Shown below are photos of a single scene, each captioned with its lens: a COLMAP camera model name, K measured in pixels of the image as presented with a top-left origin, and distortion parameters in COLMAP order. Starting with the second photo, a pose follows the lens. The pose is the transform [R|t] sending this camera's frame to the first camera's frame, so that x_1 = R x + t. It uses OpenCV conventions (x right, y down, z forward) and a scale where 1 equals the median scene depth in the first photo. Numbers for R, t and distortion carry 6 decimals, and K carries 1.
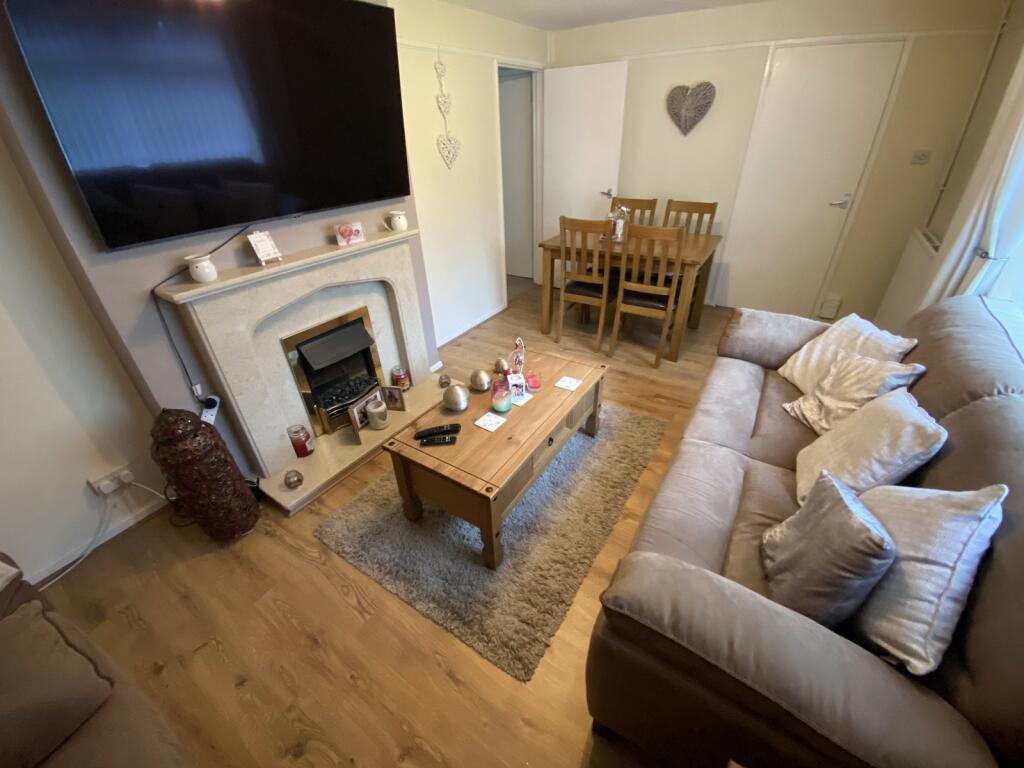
lens RADIAL K [[413.9, 0, 507.8], [0, 413.9, 385.1], [0, 0, 1]] dist [-0.000397, -0.014651]
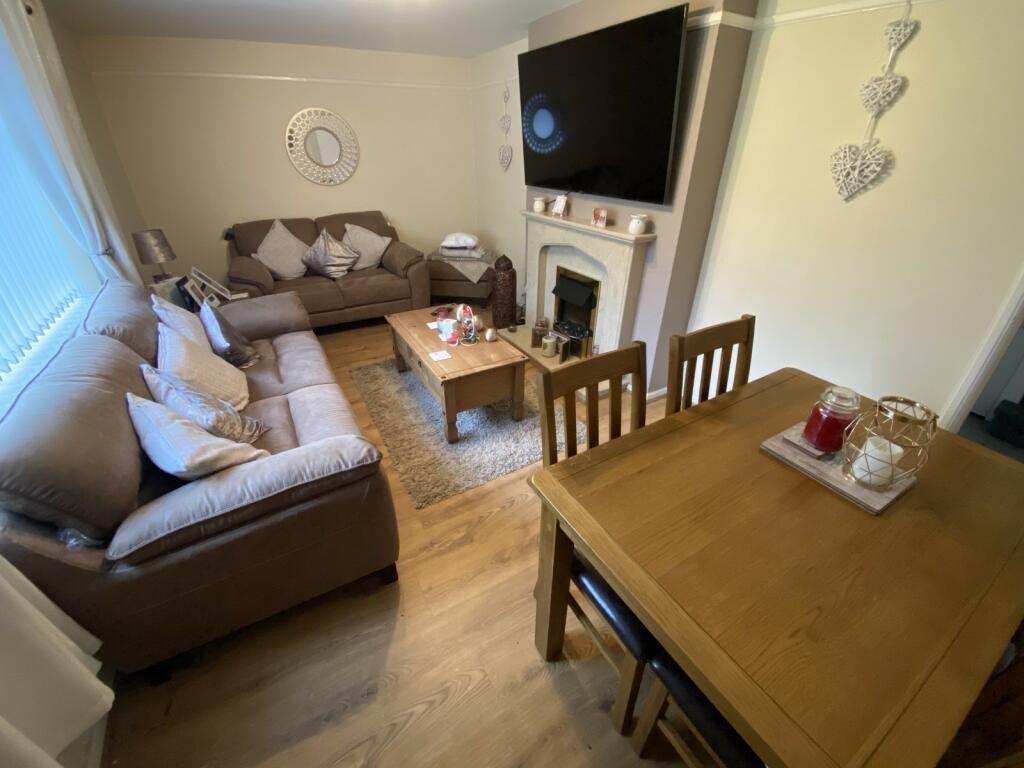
lens RADIAL K [[413.9, 0, 507.8], [0, 413.9, 385.1], [0, 0, 1]] dist [-0.000397, -0.014651]
pose [[-0.449277, 0.477437, -0.755118, 0.641166], [-0.456537, 0.603838, 0.653417, -0.524769], [0.767935, 0.638305, -0.053323, 0.824376]]
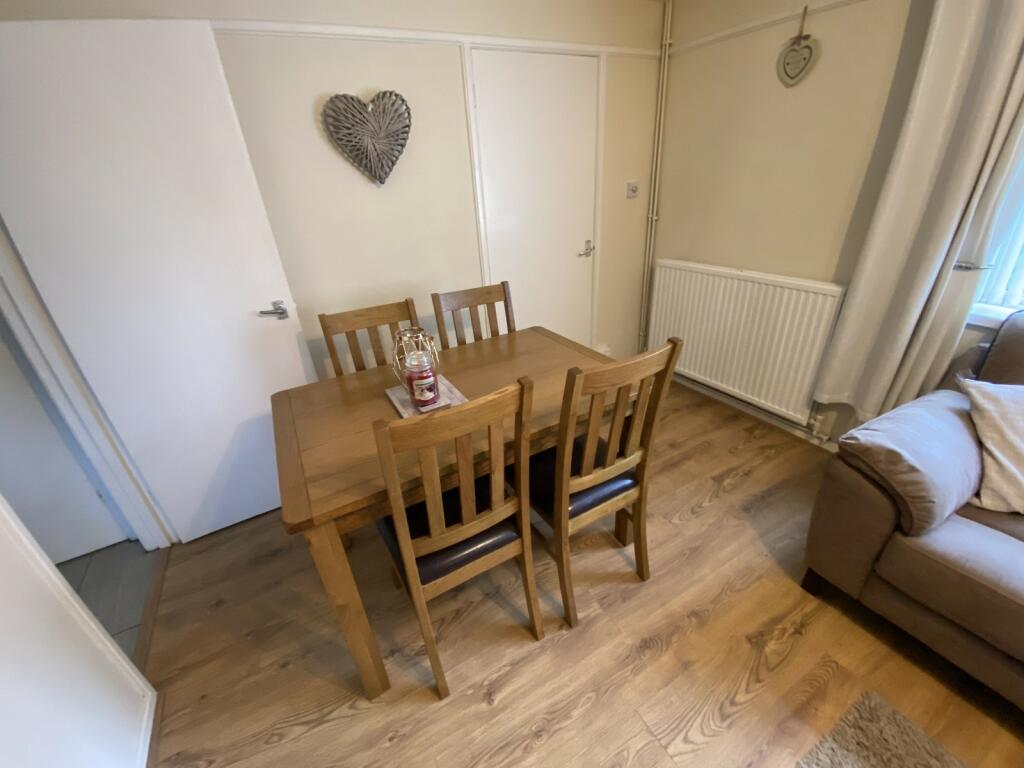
lens RADIAL K [[413.9, 0, 507.8], [0, 413.9, 385.1], [0, 0, 1]] dist [-0.000397, -0.014651]
pose [[0.457154, -0.394827, 0.796946, -0.047429], [0.506632, 0.852072, 0.131517, -0.411751], [-0.730981, 0.343635, 0.589560, 0.727669]]
